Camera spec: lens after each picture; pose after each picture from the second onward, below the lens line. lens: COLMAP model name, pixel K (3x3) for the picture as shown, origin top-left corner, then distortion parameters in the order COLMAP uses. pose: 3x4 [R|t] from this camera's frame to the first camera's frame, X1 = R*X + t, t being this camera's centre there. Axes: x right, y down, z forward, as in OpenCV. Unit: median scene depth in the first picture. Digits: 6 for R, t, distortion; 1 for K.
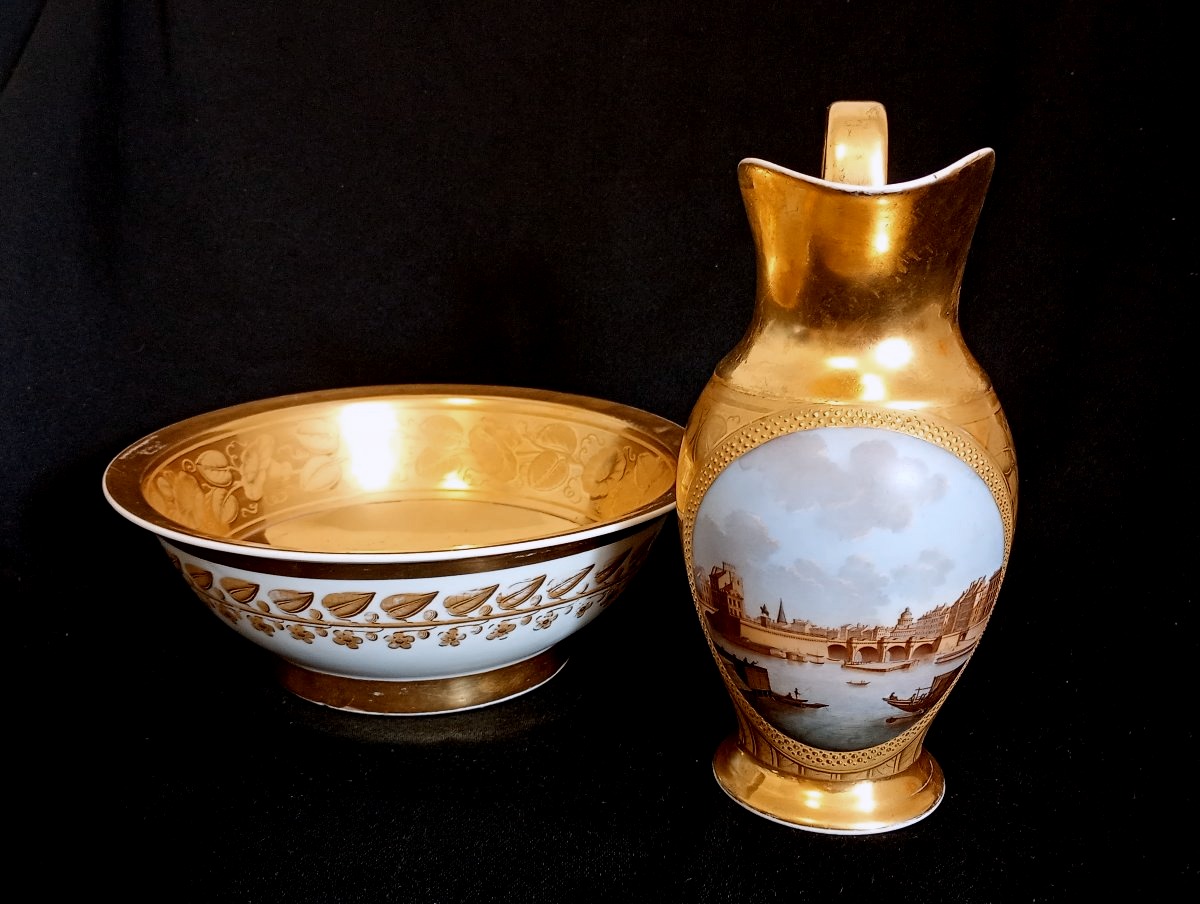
lens RADIAL K [[1245.2, 0, 600.0], [0, 1245.2, 452.0], [0, 0, 1]] dist [0.000357, -0.001034]
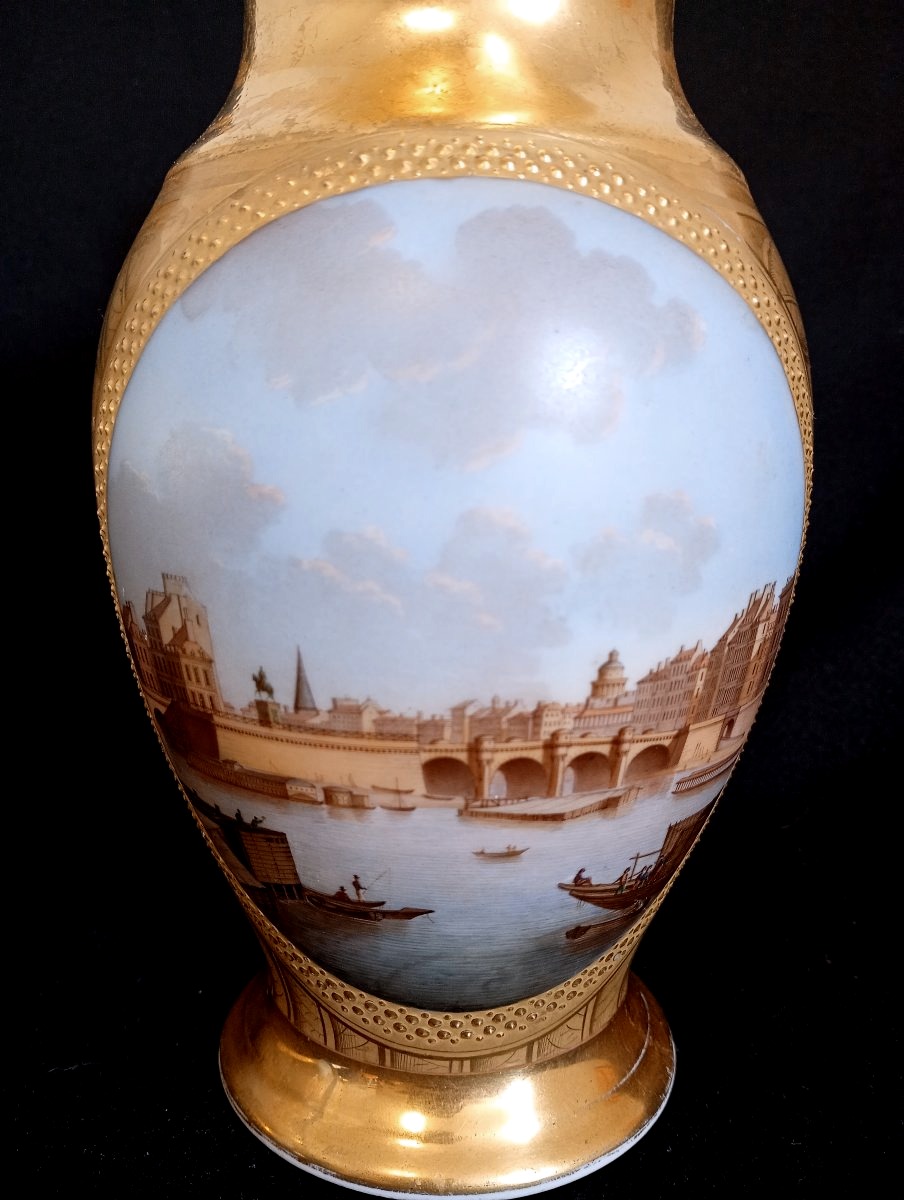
lens RADIAL K [[1011.0, 0, 452.0], [0, 1011.0, 600.0], [0, 0, 1]] dist [-0.002444, -0.003370]
pose [[0.985456, -0.027725, 0.167653, 0.137245], [0.039145, 0.997104, -0.065203, 0.123008], [-0.165360, 0.070817, 0.983687, 0.664817]]
